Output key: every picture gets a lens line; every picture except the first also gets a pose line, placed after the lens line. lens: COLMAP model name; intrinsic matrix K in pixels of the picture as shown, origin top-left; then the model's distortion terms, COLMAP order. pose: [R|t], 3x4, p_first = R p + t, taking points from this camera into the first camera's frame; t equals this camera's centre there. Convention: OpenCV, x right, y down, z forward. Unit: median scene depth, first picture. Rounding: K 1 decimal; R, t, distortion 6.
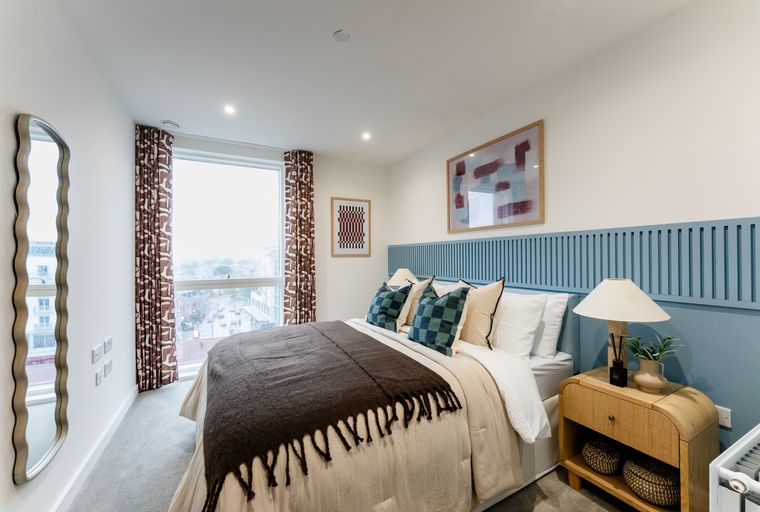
lens RADIAL K [[315.2, 0, 378.2], [0, 315.2, 258.0], [0, 0, 1]] dist [-0.006211, -0.002286]
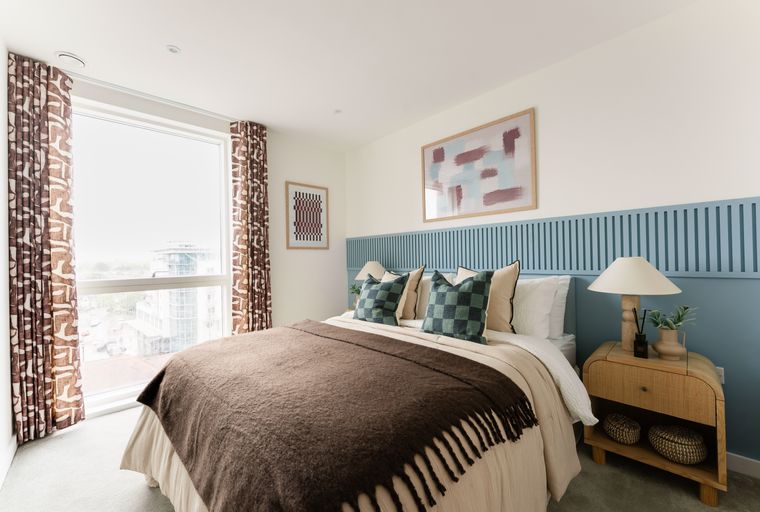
lens RADIAL K [[315.2, 0, 383.8], [0, 315.2, 258.0], [0, 0, 1]] dist [-0.006211, -0.002286]
pose [[0.958336, -0.012349, 0.285376, -0.190318], [0.014556, 0.999878, -0.005611, 0.036872], [-0.285272, 0.009531, 0.958399, 0.128952]]
